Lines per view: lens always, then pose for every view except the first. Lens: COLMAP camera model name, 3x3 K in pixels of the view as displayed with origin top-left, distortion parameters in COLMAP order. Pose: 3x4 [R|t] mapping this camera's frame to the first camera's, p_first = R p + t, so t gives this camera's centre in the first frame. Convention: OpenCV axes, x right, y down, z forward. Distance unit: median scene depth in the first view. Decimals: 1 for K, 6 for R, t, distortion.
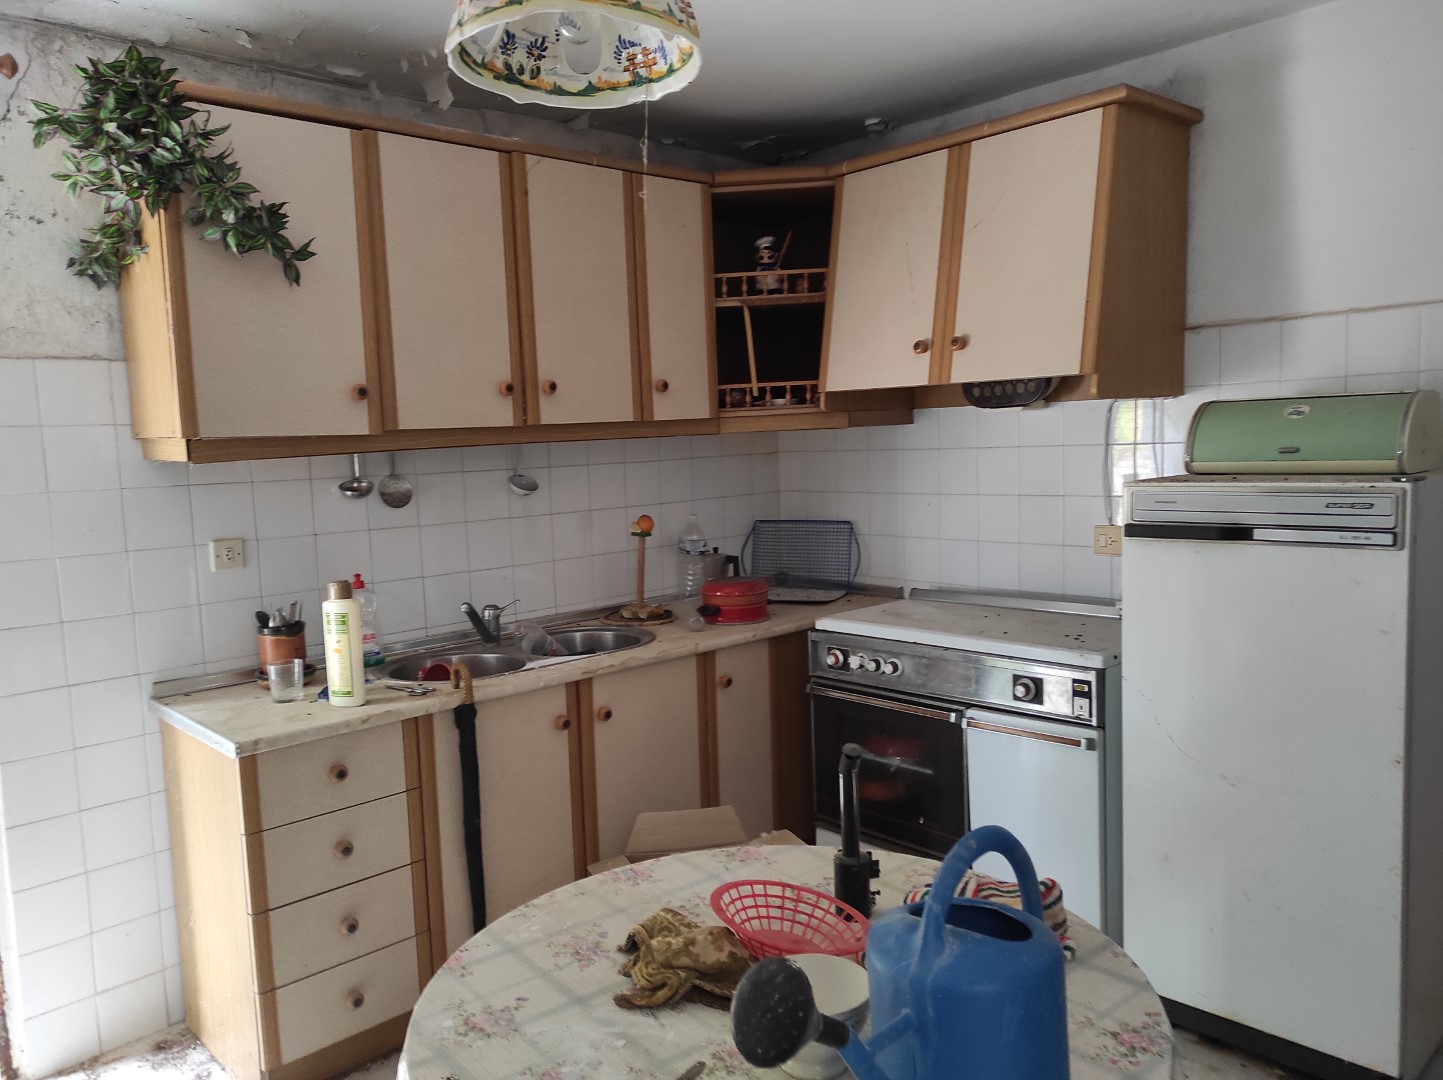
lens RADIAL K [[1075.3, 0, 721.5], [0, 1075.3, 540.0], [0, 0, 1]] dist [0.083066, -0.074436]
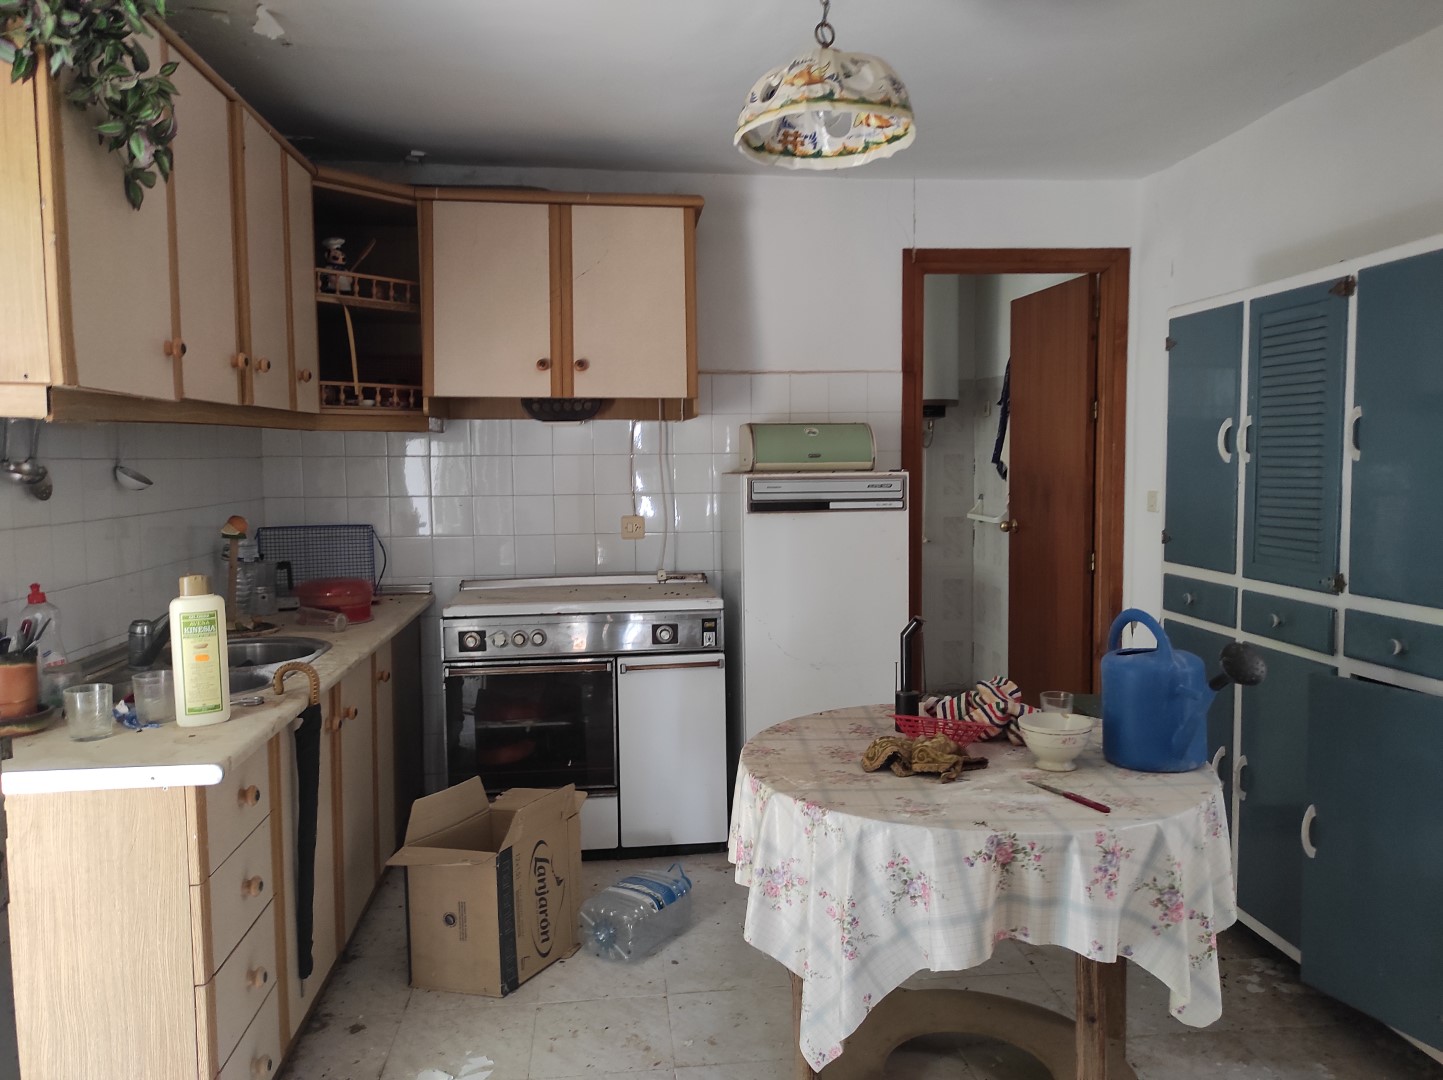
lens RADIAL K [[1075.3, 0, 721.5], [0, 1075.3, 540.0], [0, 0, 1]] dist [0.083066, -0.074436]
pose [[0.588109, -0.028464, 0.808281, -0.673437], [0.065804, 0.997751, -0.012743, 0.041707], [-0.806101, 0.060683, 0.588659, 0.158110]]
